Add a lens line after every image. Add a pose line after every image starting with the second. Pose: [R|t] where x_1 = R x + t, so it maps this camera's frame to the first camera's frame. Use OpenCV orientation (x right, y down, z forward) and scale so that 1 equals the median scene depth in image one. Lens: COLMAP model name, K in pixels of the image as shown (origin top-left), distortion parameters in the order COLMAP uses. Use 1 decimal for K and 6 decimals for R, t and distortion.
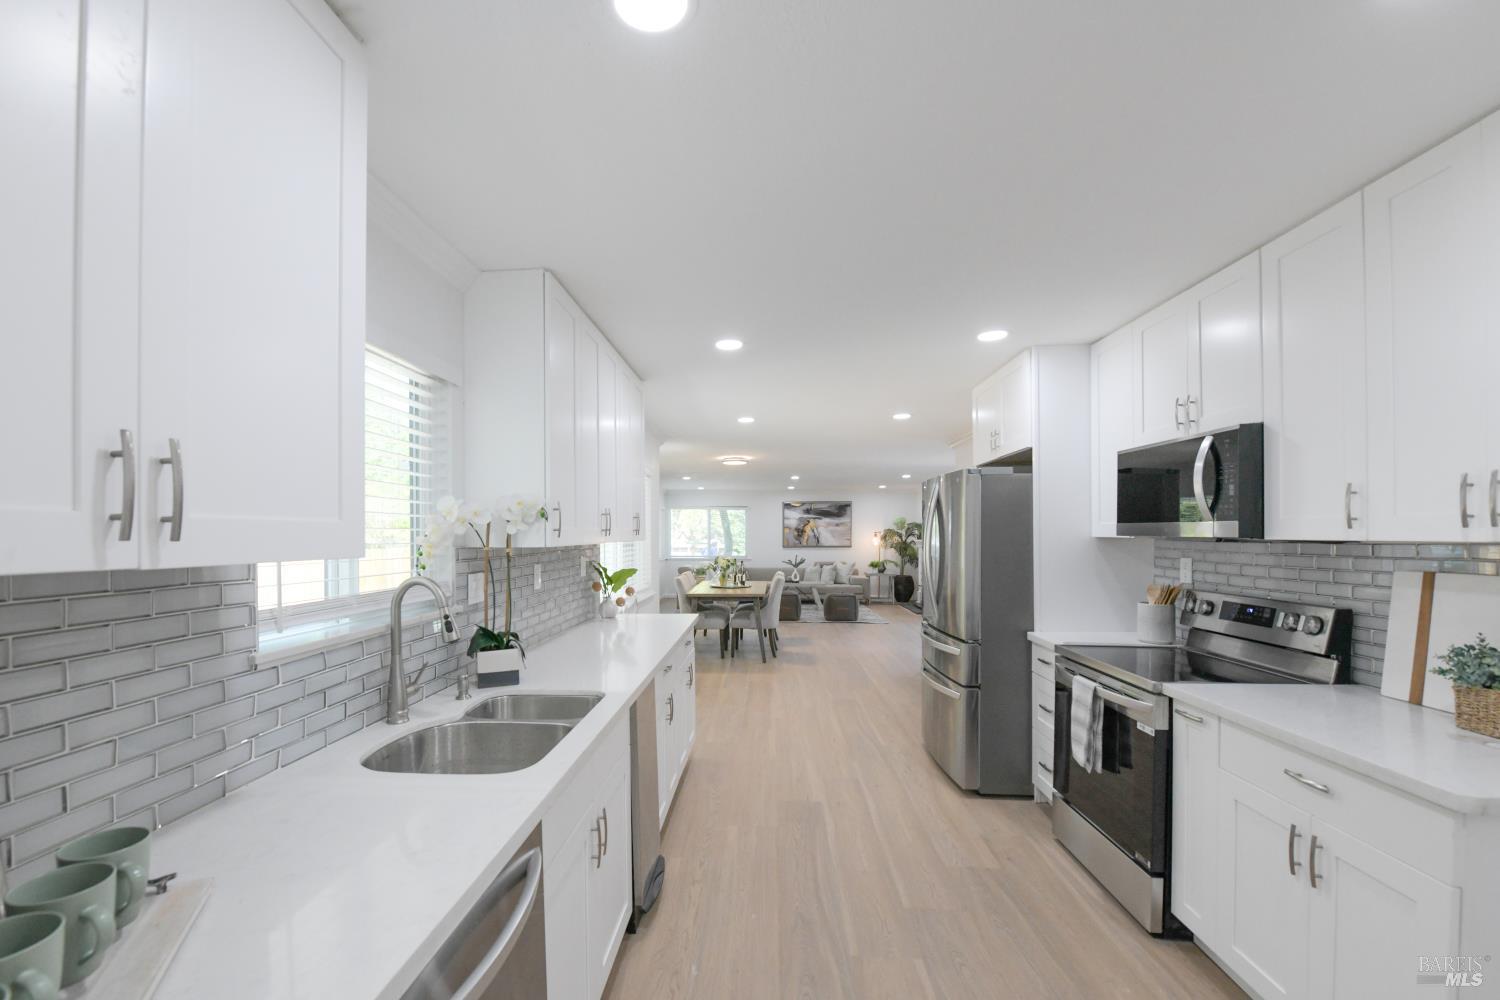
lens RADIAL K [[616.7, 0, 707.3], [0, 616.7, 540.1], [0, 0, 1]] dist [-0.015684, -0.002956]
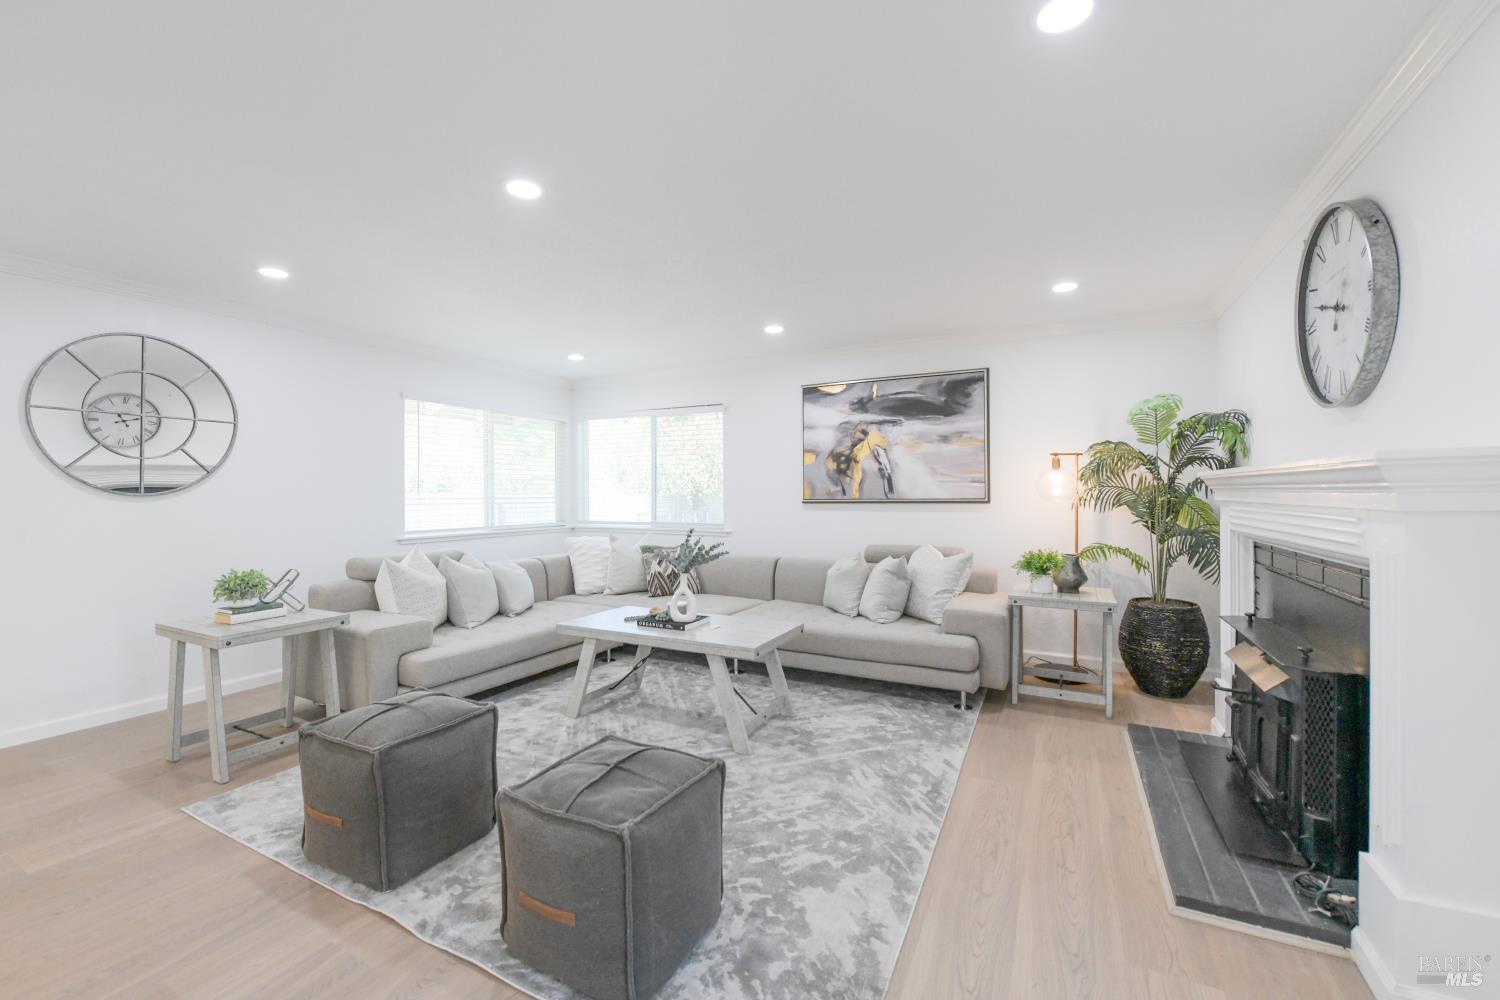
lens RADIAL K [[616.7, 0, 742.8], [0, 616.7, 488.0], [0, 0, 1]] dist [-0.015684, -0.002956]
pose [[0.929422, -0.006723, -0.368956, 0.273748], [0.000201, 0.999843, -0.017711, 0.010785], [0.369017, 0.016387, 0.929278, 0.752190]]
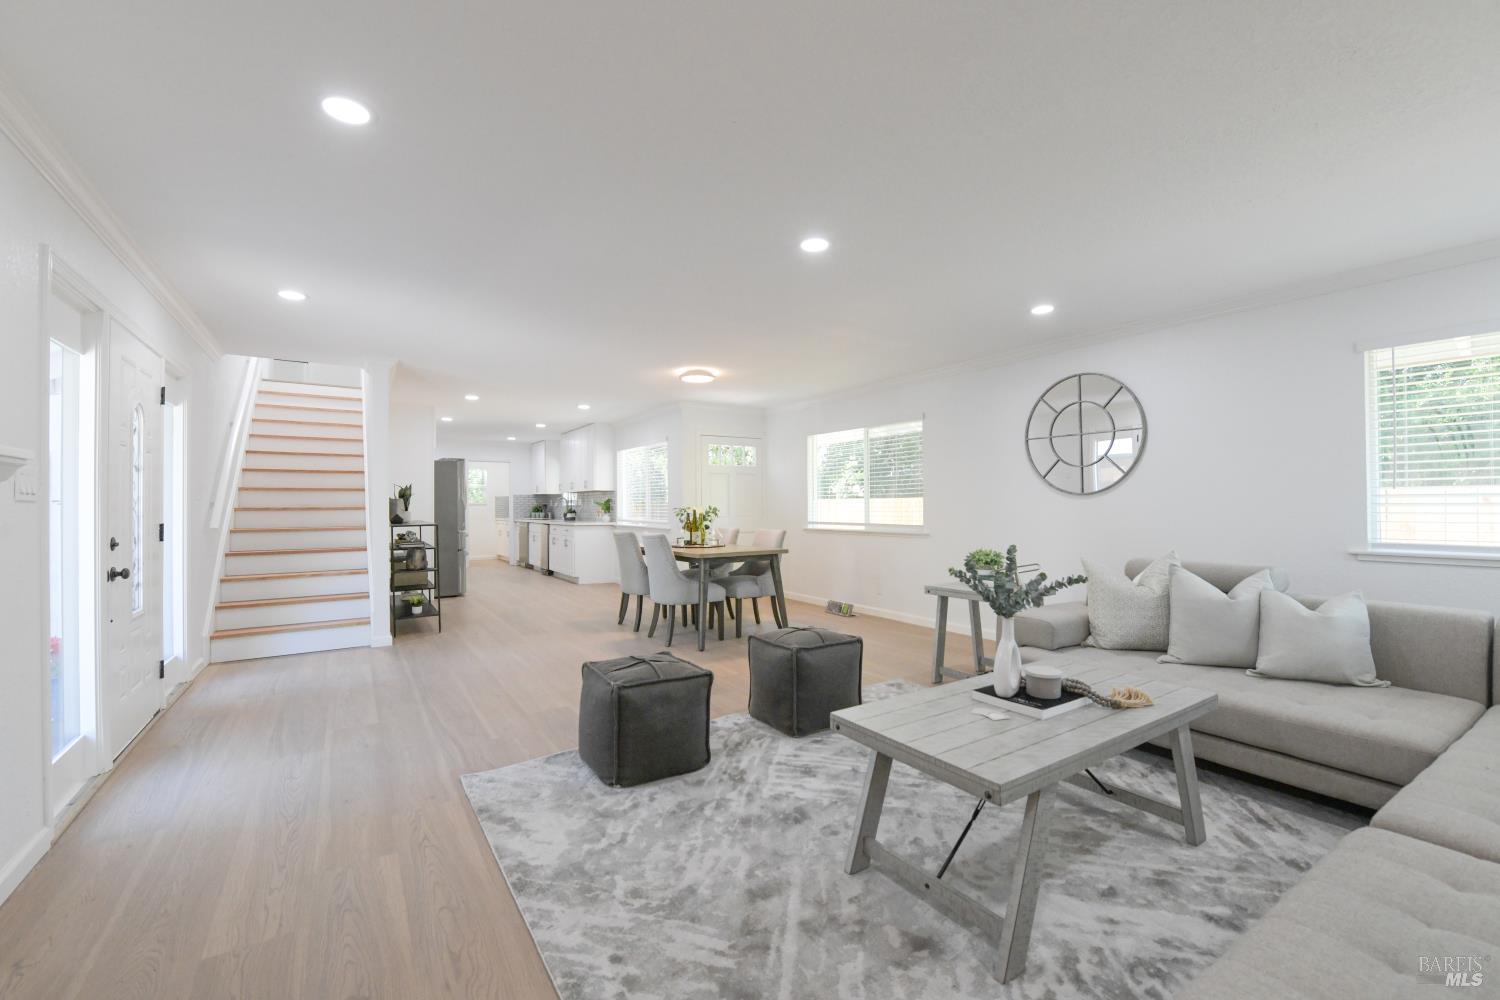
lens RADIAL K [[616.7, 0, 765.8], [0, 616.7, 501.2], [0, 0, 1]] dist [-0.015684, -0.002956]
pose [[-0.768291, 0.005109, -0.640081, 0.308411], [0.002552, 0.999985, 0.004917, 0.011032], [0.640096, 0.002144, -0.768292, 1.095082]]
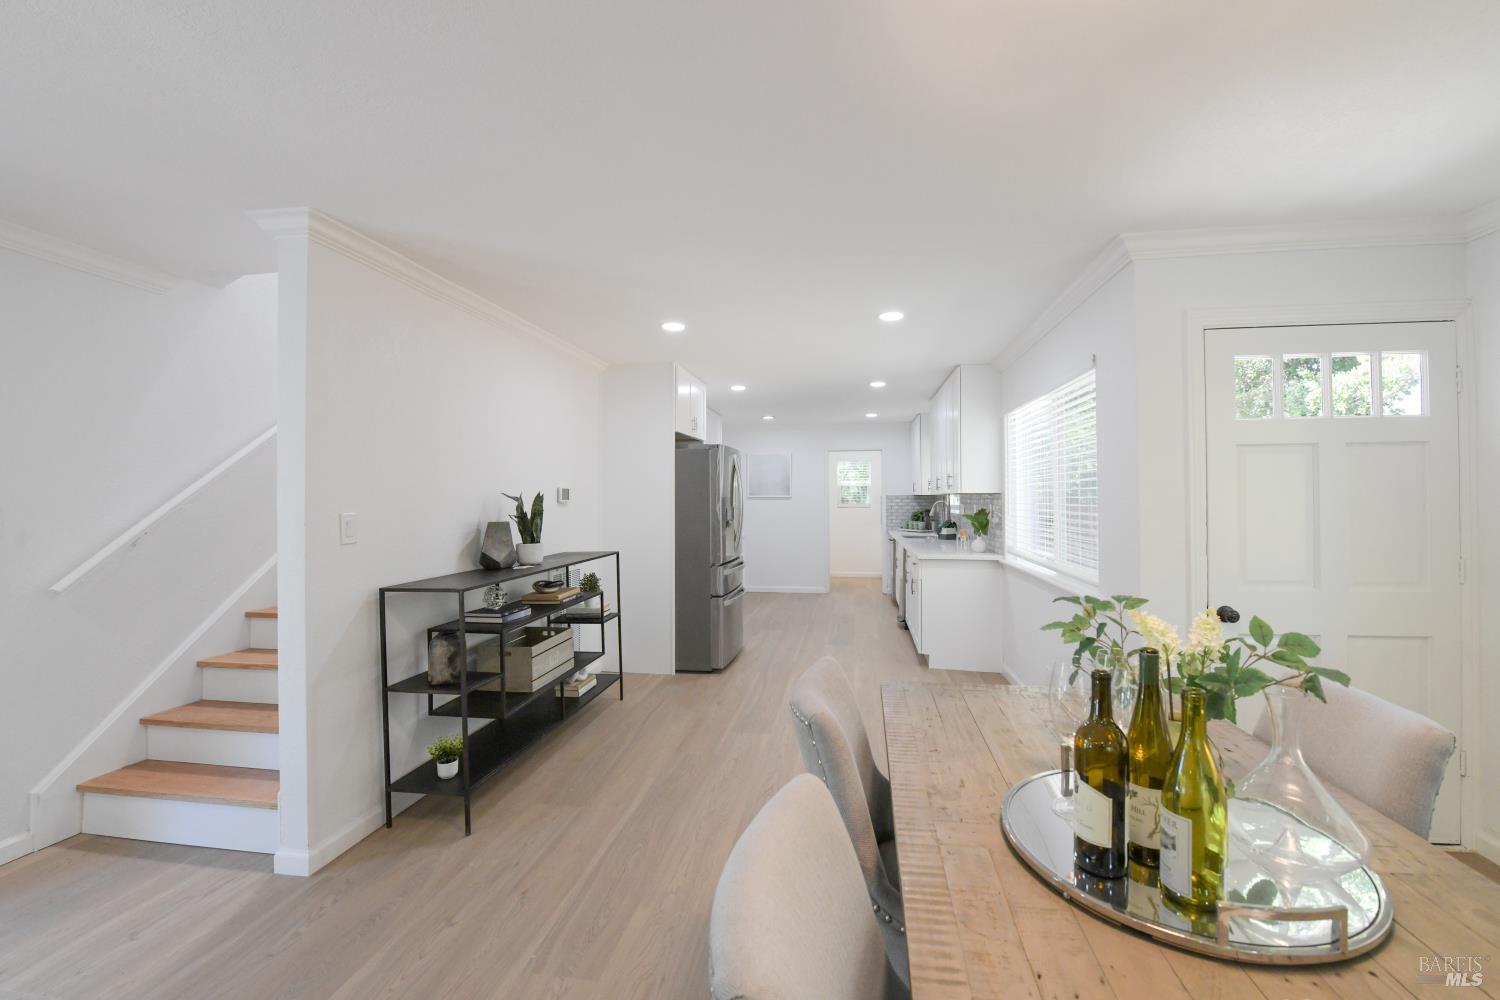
lens RADIAL K [[616.7, 0, 757.8], [0, 616.7, 493.0], [0, 0, 1]] dist [-0.015684, -0.002956]
pose [[-0.998690, 0.008568, 0.050451, 0.079767], [0.008758, 0.999955, 0.003558, -0.002835], [-0.050418, 0.003995, -0.998720, 0.757688]]
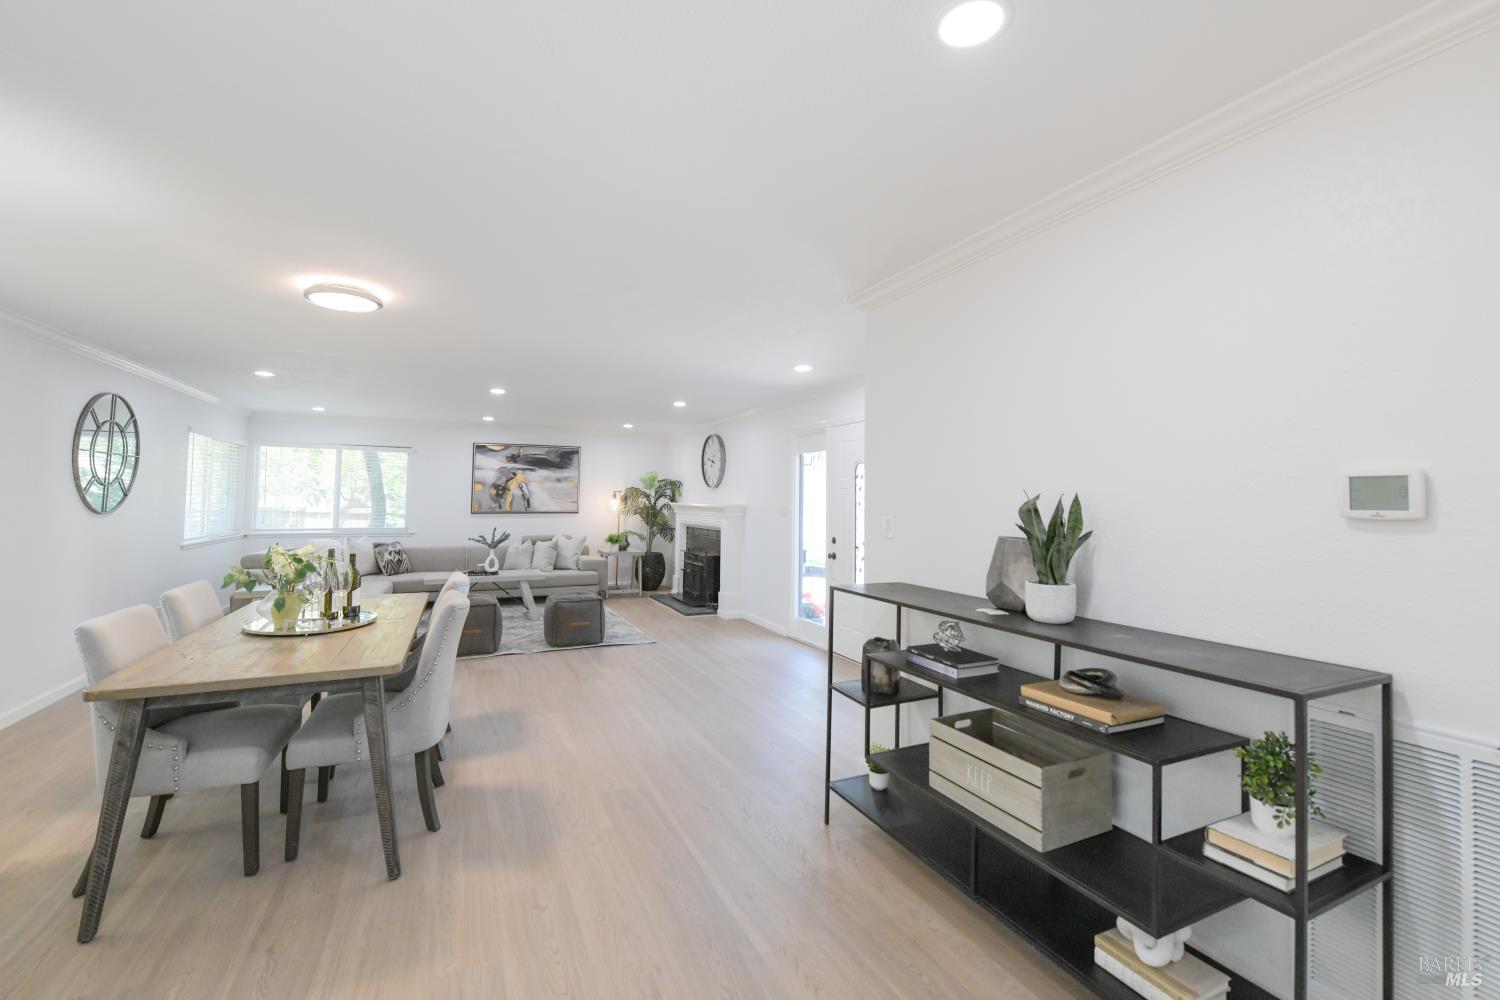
lens RADIAL K [[616.7, 0, 731.0], [0, 616.7, 459.9], [0, 0, 1]] dist [-0.015684, -0.002956]
pose [[0.869604, 0.039301, 0.492183, 0.048923], [-0.004842, 0.997458, -0.071093, 0.000414], [-0.493726, 0.059440, 0.867584, 0.372495]]
